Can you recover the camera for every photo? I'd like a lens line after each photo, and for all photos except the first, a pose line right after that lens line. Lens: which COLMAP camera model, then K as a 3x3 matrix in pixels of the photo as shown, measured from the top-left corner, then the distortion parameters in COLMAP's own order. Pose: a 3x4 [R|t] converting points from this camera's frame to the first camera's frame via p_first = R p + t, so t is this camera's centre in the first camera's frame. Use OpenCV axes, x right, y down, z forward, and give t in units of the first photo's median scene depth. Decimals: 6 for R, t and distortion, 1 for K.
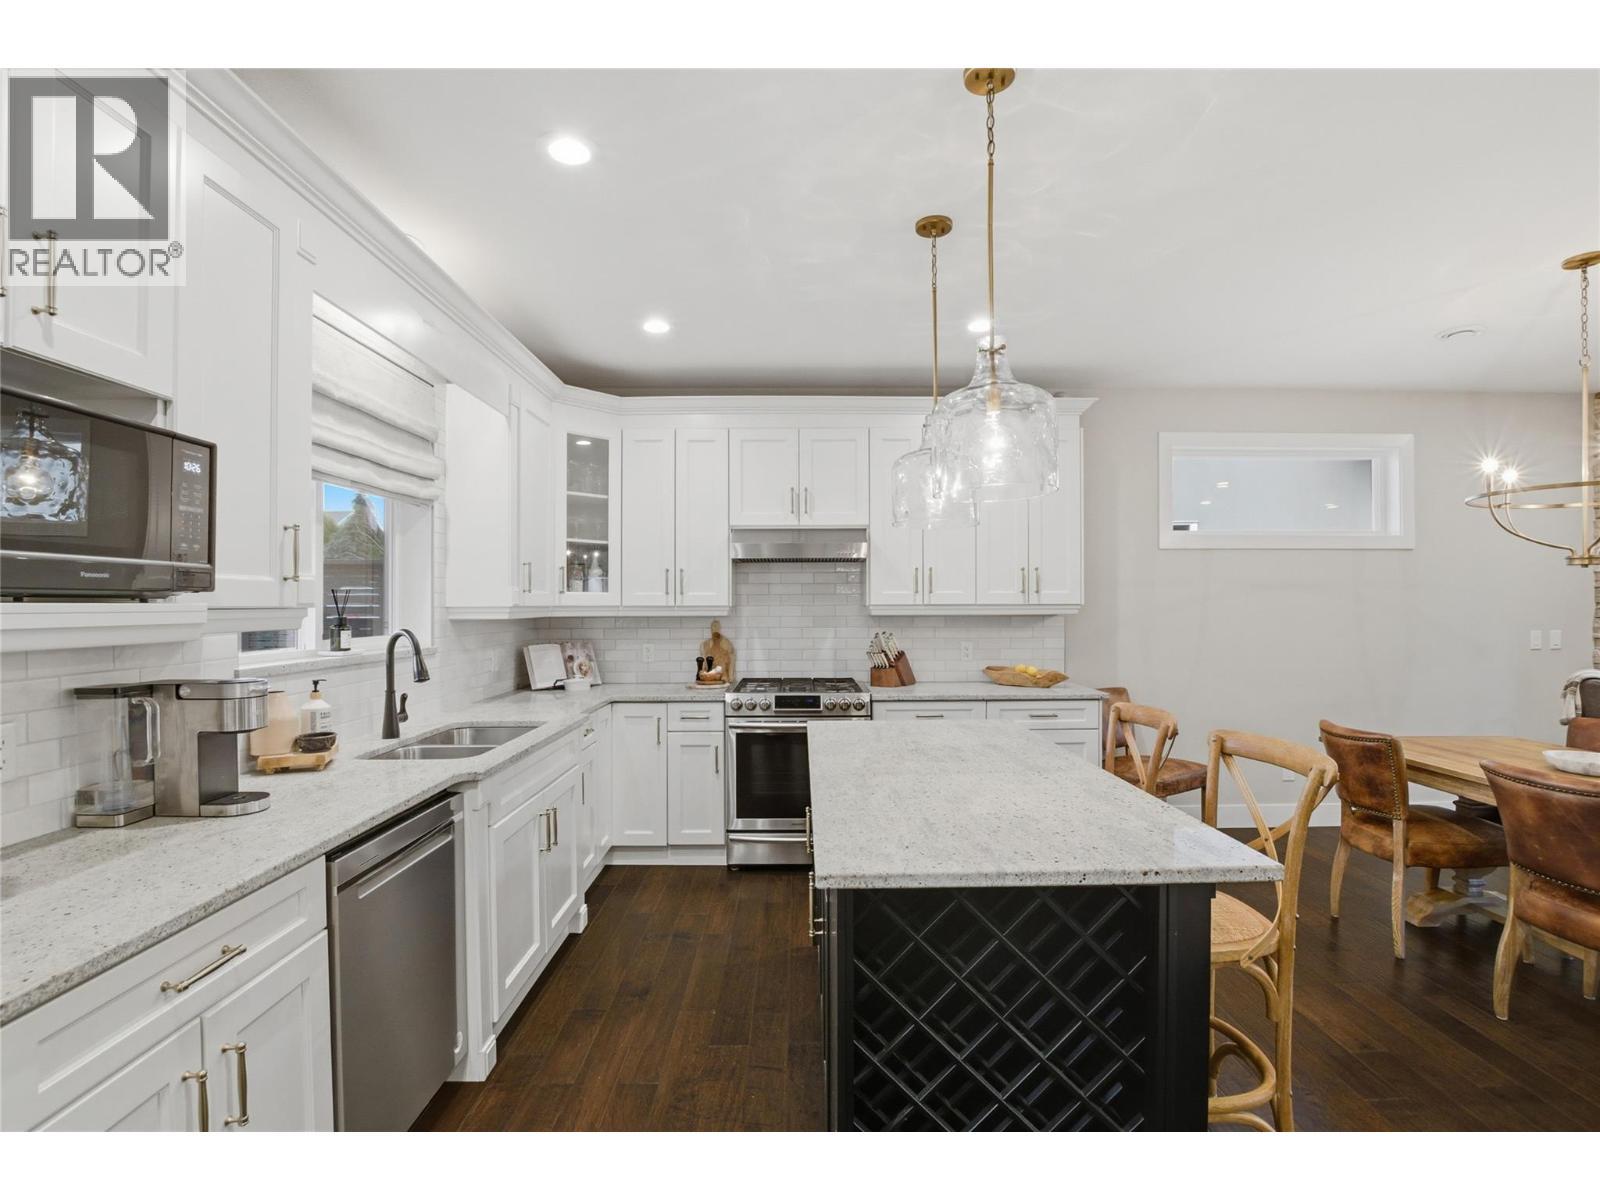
lens RADIAL K [[750.3, 0, 802.4], [0, 750.3, 607.6], [0, 0, 1]] dist [-0.028728, 0.001767]
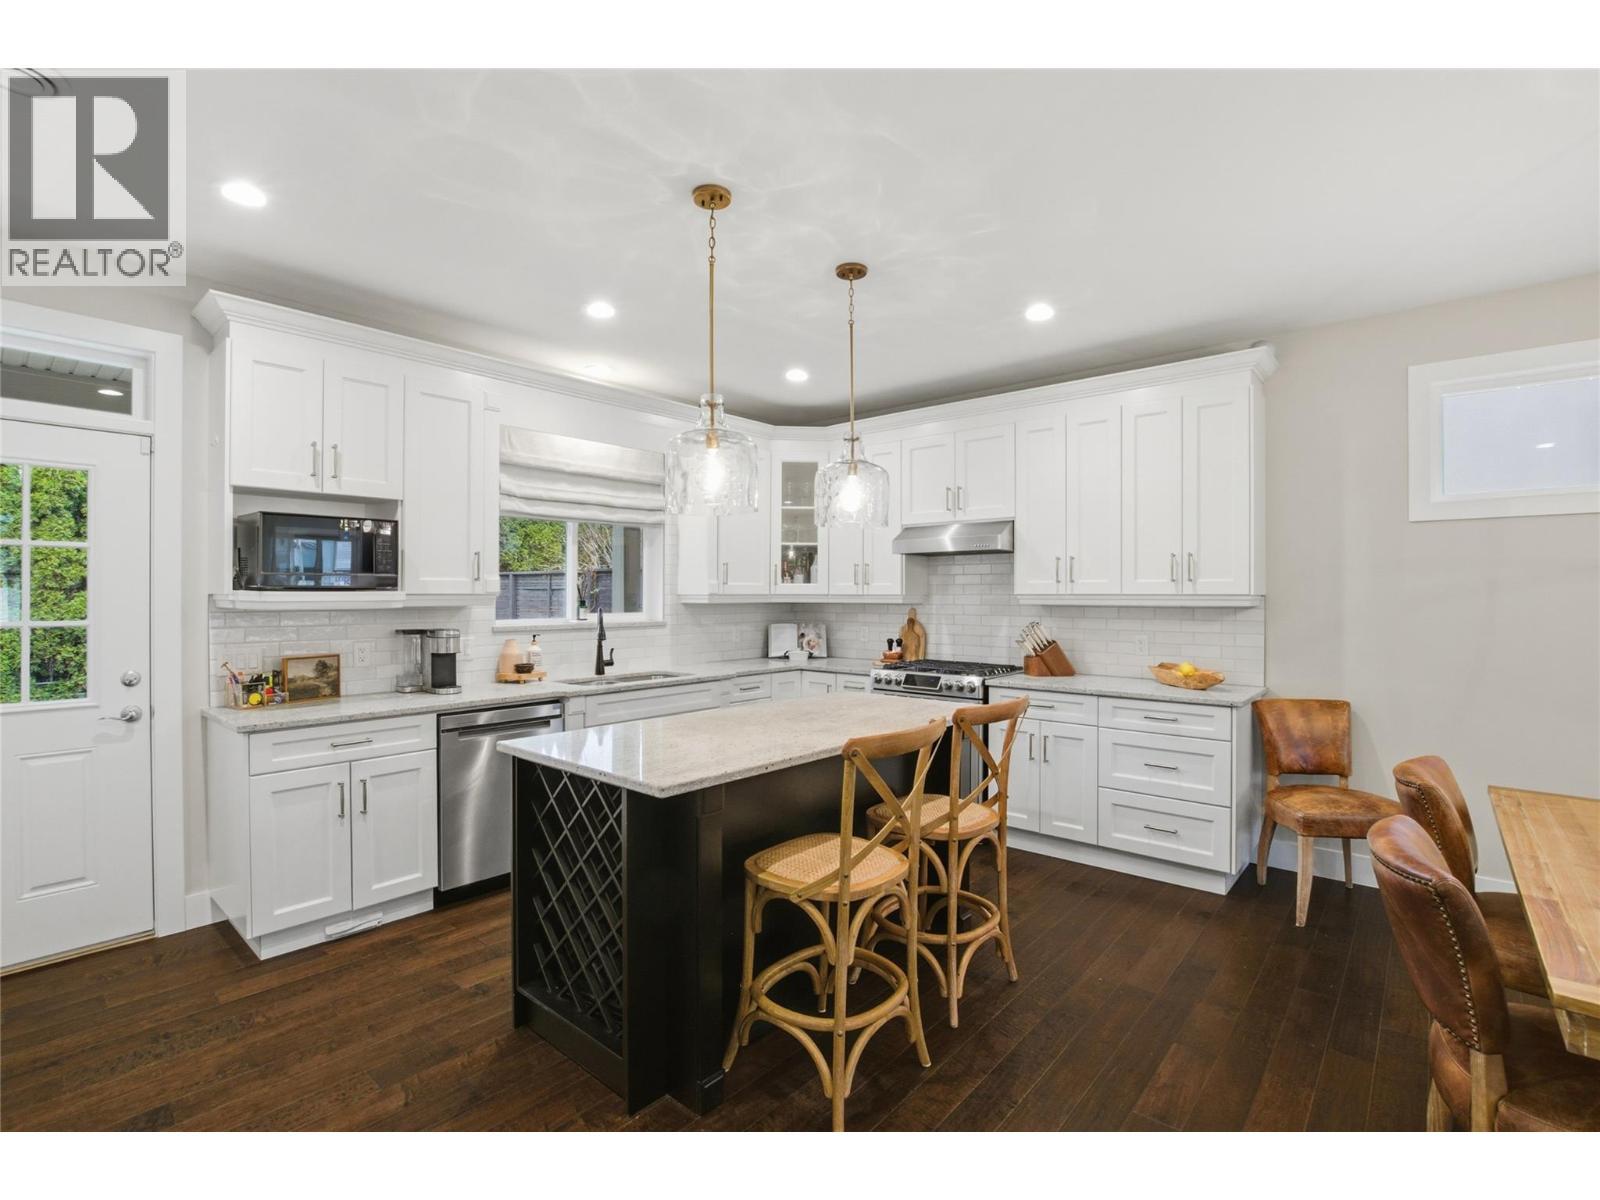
lens RADIAL K [[750.3, 0, 804.1], [0, 750.3, 592.5], [0, 0, 1]] dist [-0.028728, 0.001767]
pose [[0.748484, 0.002780, -0.663147, 0.556691], [-0.005997, 0.999979, -0.002577, -0.001735], [0.663126, 0.005906, 0.748485, 0.045029]]
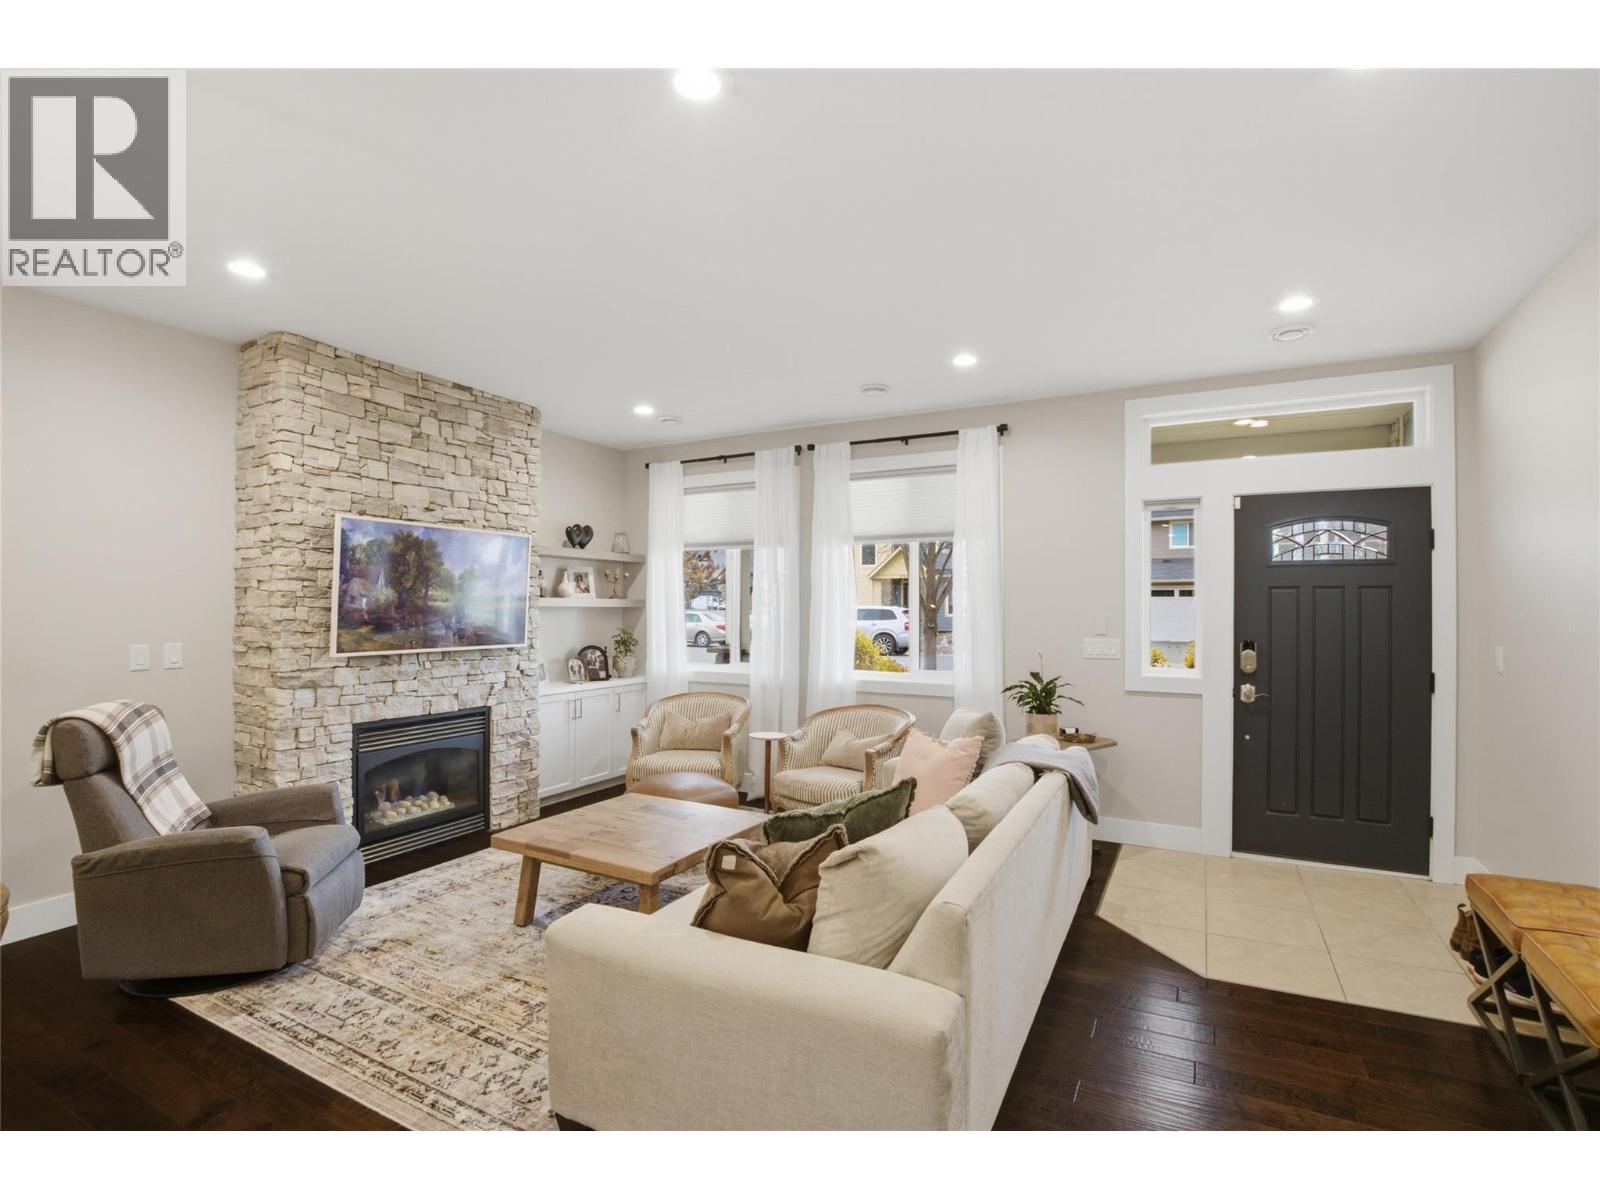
lens RADIAL K [[750.3, 0, 802.4], [0, 750.3, 604.6], [0, 0, 1]] dist [-0.028728, 0.001767]
pose [[0.488299, 0.009151, 0.872628, 0.755868], [-0.000506, 0.999948, -0.010203, -0.001716], [-0.872676, 0.004541, 0.488278, 0.068780]]
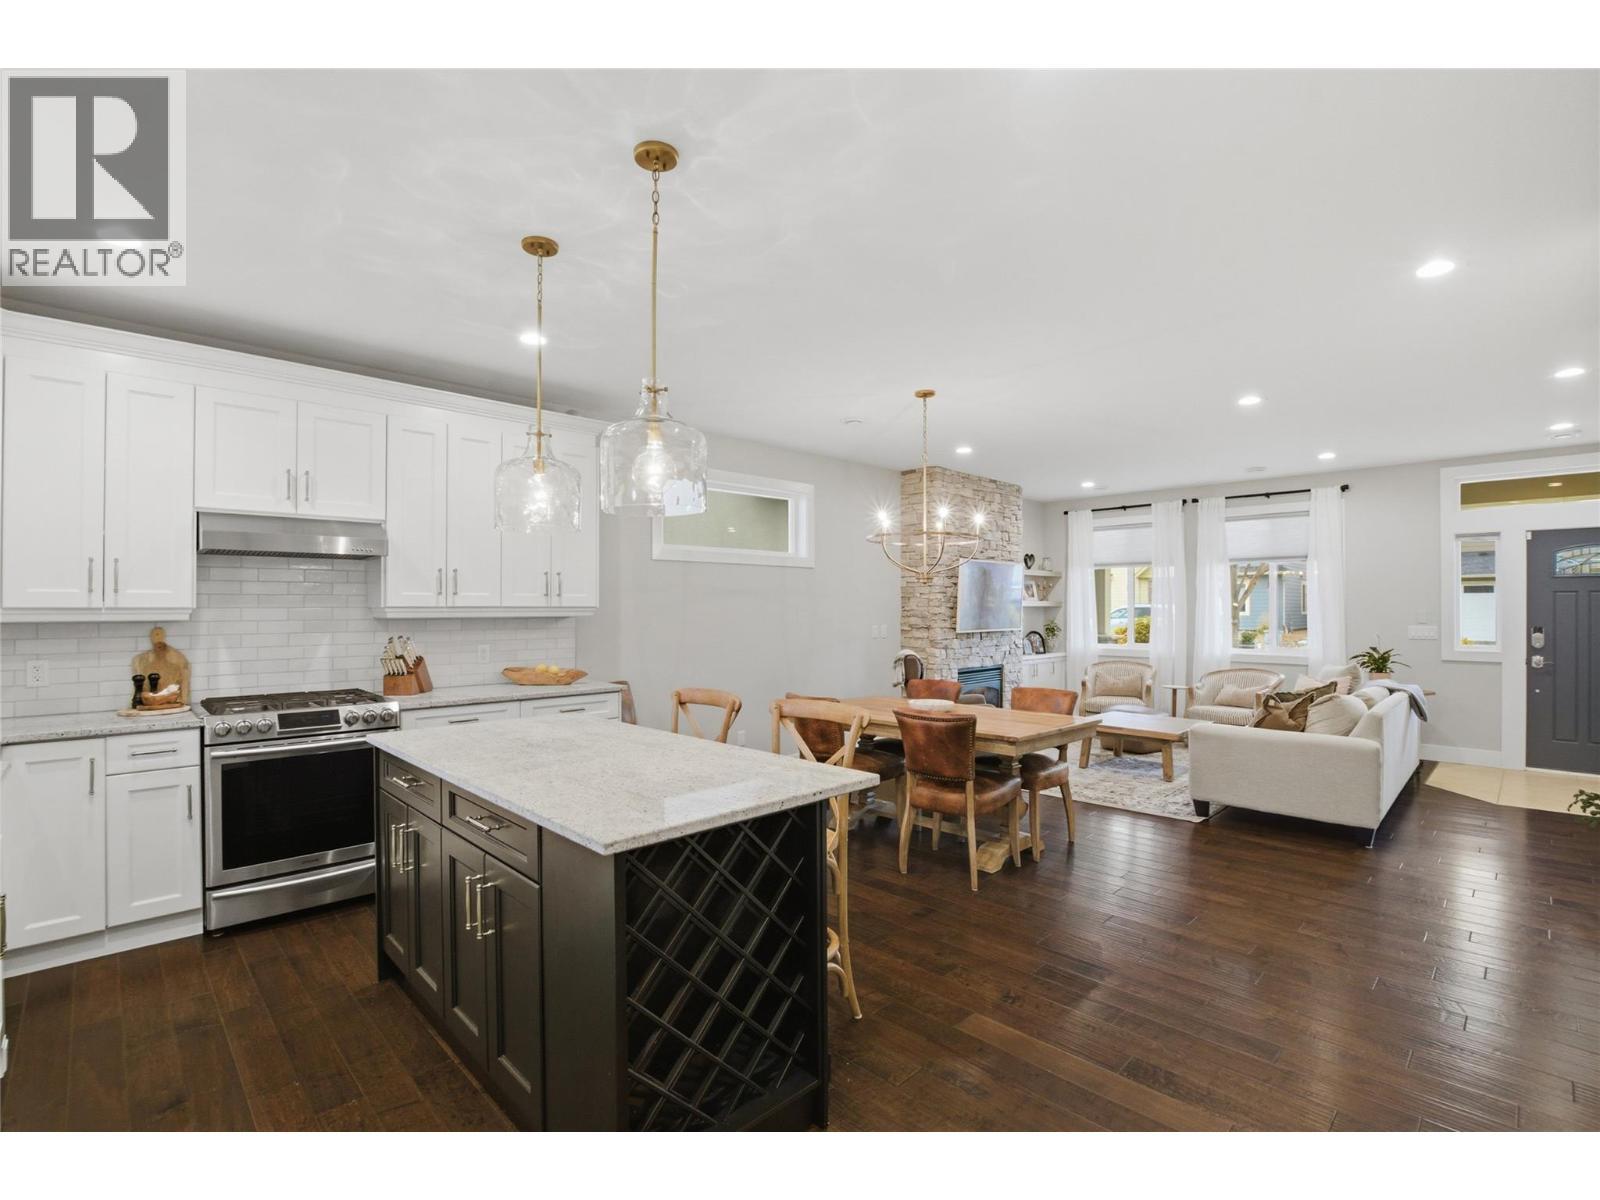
lens RADIAL K [[750.3, 0, 799.9], [0, 750.3, 604.9], [0, 0, 1]] dist [-0.028728, 0.001767]
pose [[0.724188, 0.005134, 0.689583, -0.171885], [0.001551, 0.999958, -0.009073, 0.002991], [-0.689601, 0.007640, 0.724150, -0.005863]]
